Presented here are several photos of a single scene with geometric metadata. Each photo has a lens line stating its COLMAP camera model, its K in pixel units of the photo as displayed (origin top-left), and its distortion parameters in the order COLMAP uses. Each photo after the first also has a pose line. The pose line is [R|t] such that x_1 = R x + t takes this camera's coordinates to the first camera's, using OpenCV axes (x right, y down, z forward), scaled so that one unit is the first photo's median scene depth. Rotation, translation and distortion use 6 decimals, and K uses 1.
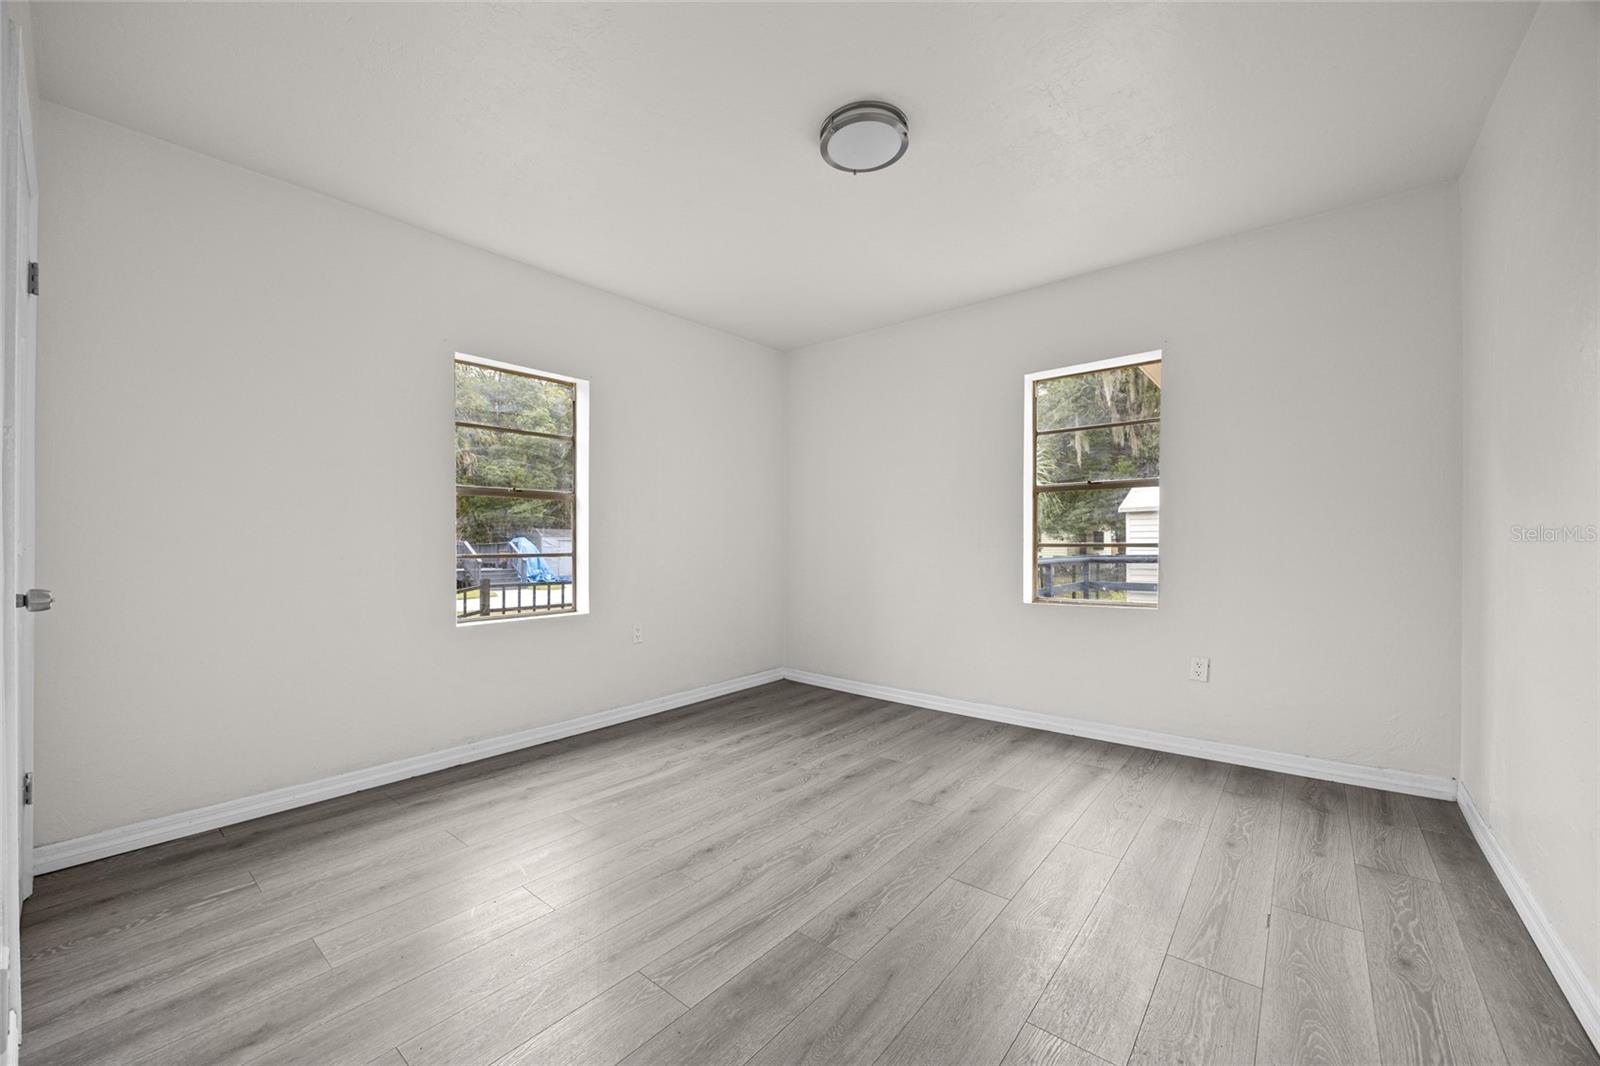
lens RADIAL K [[605.2, 0, 803.2], [0, 605.2, 547.0], [0, 0, 1]] dist [-0.000834, -0.000052]
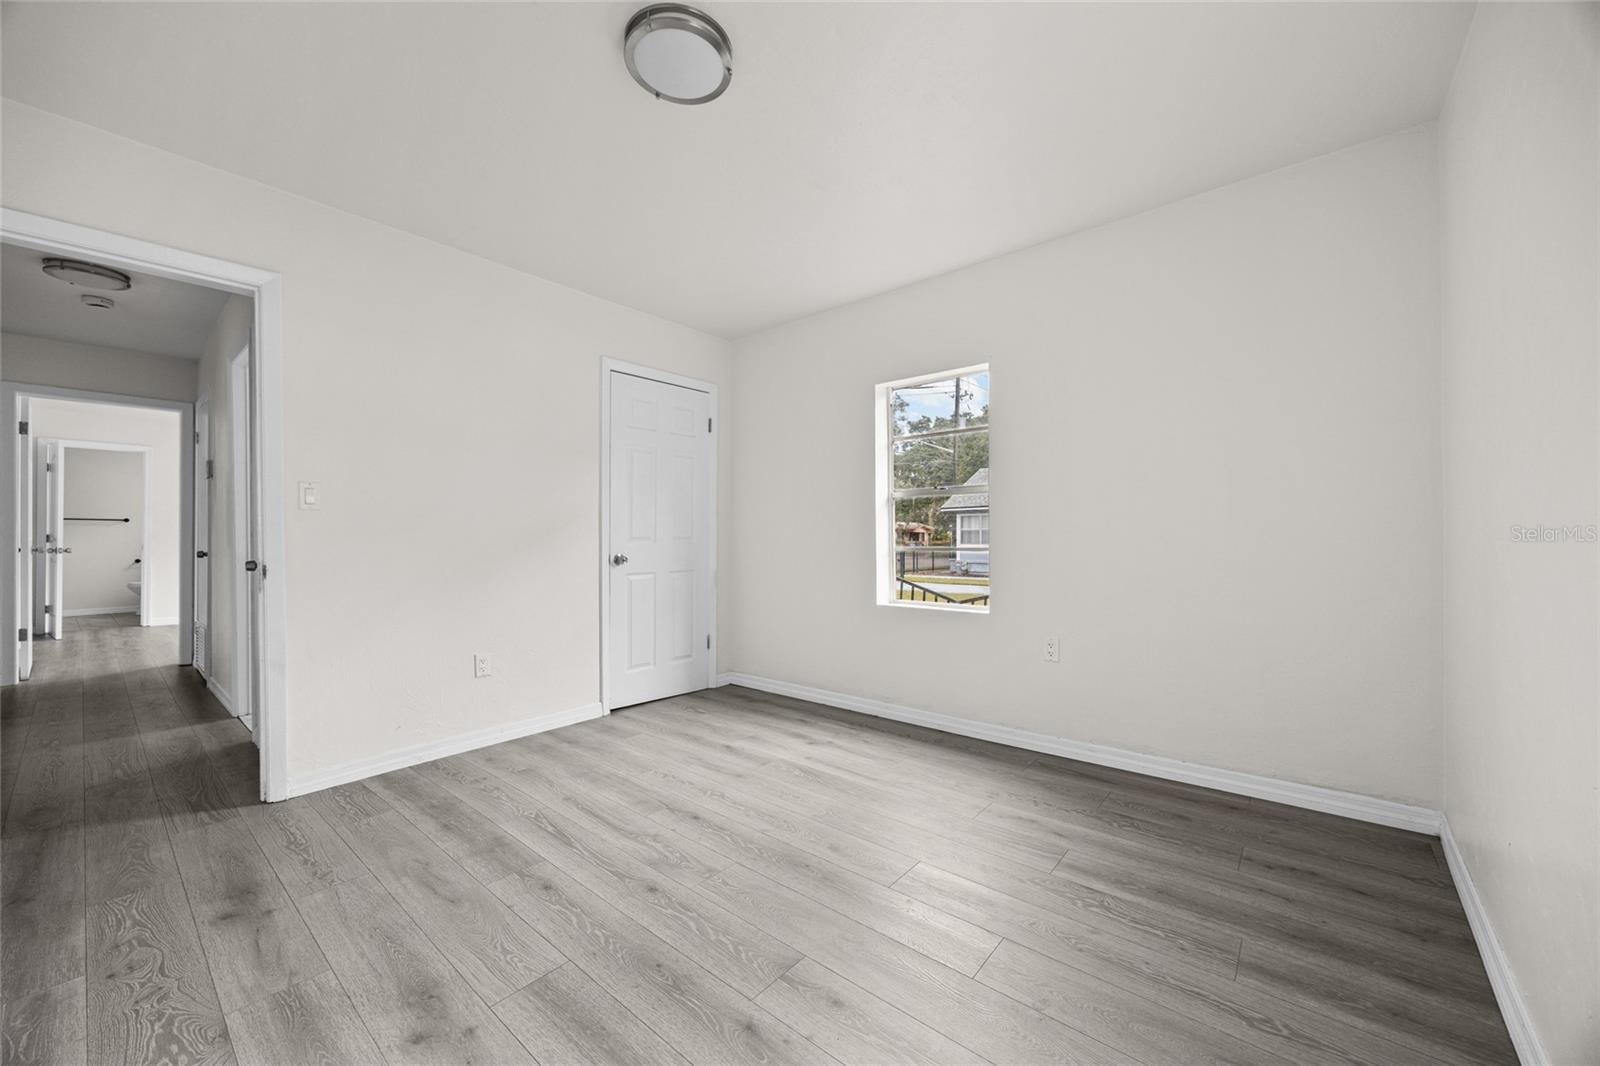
lens RADIAL K [[617.0, 0, 798.9], [0, 617.0, 526.4], [0, 0, 1]] dist [-0.001638, -0.000385]
pose [[-0.012168, -0.014372, -0.999823, 0.796244], [-0.000966, 0.999896, -0.014361, -0.005974], [0.999925, 0.000791, -0.012181, 0.994152]]
